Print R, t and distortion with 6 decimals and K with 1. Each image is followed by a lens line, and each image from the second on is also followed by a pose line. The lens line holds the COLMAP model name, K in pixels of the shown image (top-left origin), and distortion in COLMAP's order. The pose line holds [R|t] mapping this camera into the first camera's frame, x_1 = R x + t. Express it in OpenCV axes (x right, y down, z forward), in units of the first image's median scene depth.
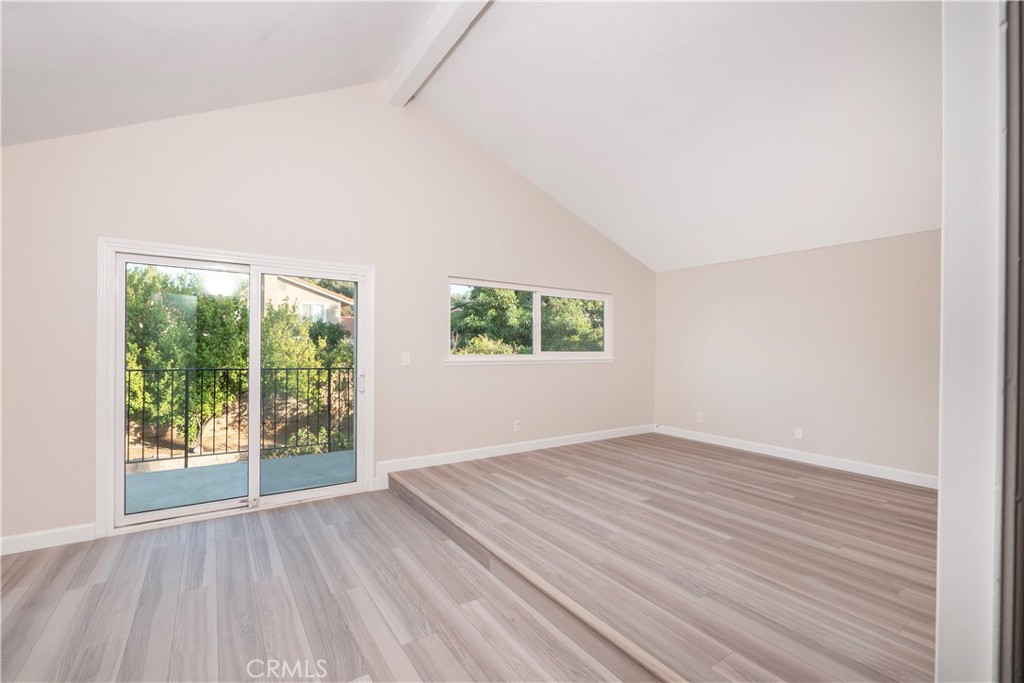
lens RADIAL K [[432.9, 0, 506.1], [0, 432.9, 344.5], [0, 0, 1]] dist [0.004535, 0.000695]
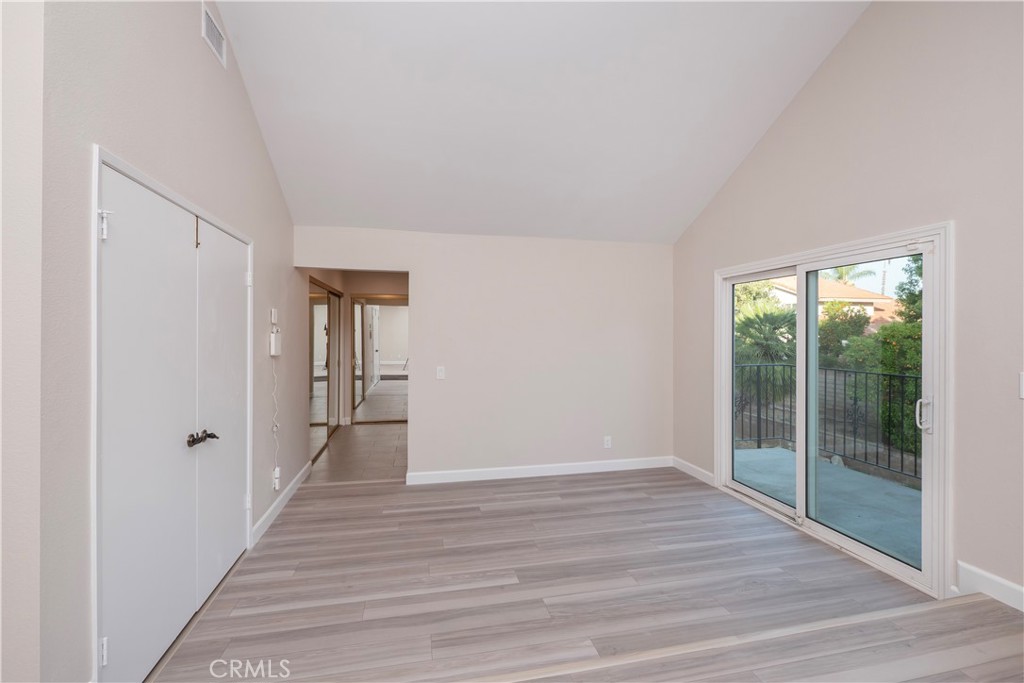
lens RADIAL K [[432.9, 0, 506.6], [0, 432.9, 341.9], [0, 0, 1]] dist [0.004535, 0.000695]
pose [[-0.368954, -0.004604, -0.929436, 0.631818], [-0.001173, 0.999989, -0.004488, -0.017153], [0.929447, -0.000566, -0.368956, 0.913872]]
